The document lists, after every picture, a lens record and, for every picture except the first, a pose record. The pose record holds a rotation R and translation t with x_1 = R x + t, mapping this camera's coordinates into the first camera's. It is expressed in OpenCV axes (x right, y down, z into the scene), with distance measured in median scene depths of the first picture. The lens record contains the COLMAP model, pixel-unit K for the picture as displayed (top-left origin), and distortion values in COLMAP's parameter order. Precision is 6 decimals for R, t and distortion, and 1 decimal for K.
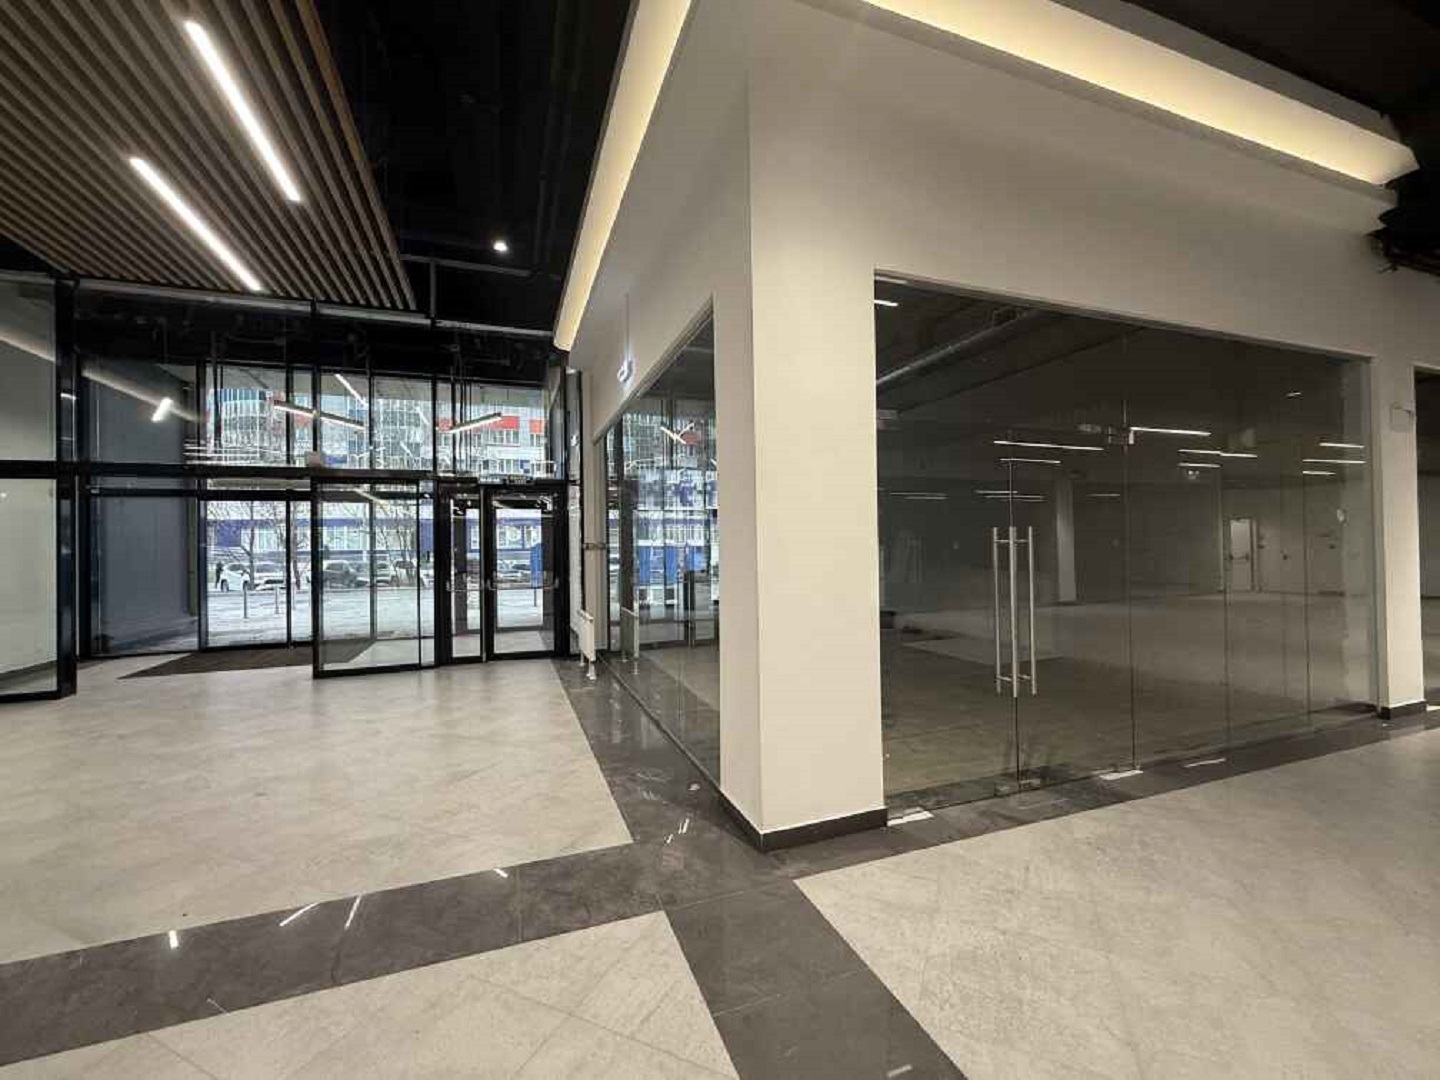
lens RADIAL K [[594.8, 0, 720.0], [0, 594.8, 540.0], [0, 0, 1]] dist [0.000293, 0.000074]
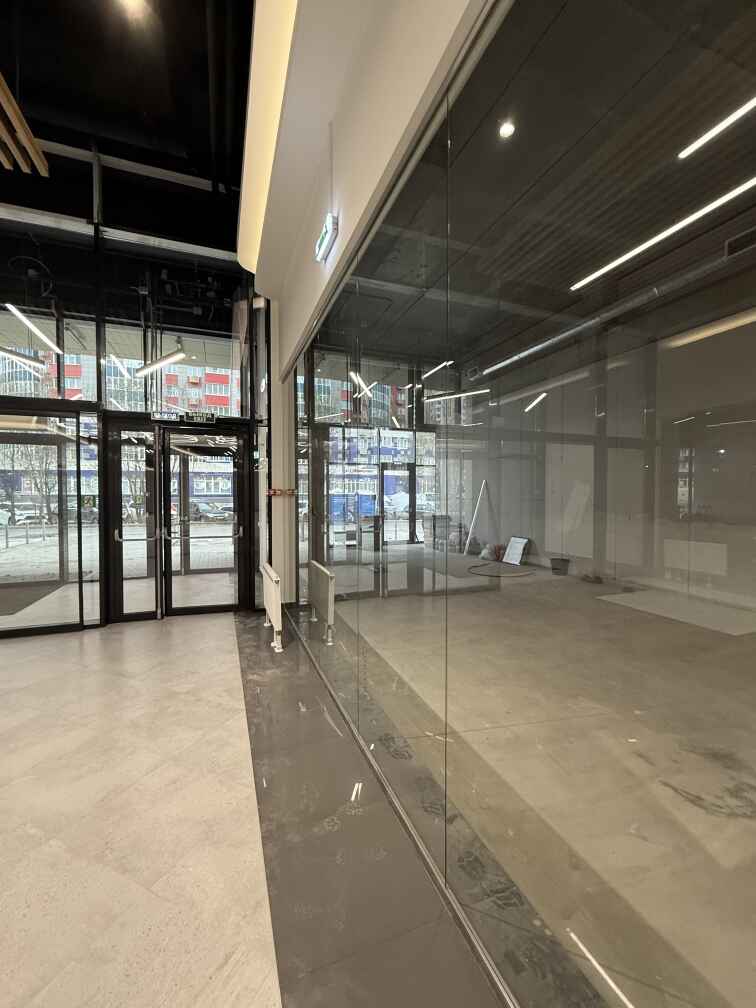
lens RADIAL K [[416.3, 0, 378.0], [0, 416.3, 504.0], [0, 0, 1]] dist [0.000293, 0.000074]
pose [[0.999832, 0.014594, 0.011051, -0.070240], [-0.014933, 0.999400, 0.031241, 0.006337], [-0.010589, -0.031400, 0.999451, 0.355008]]
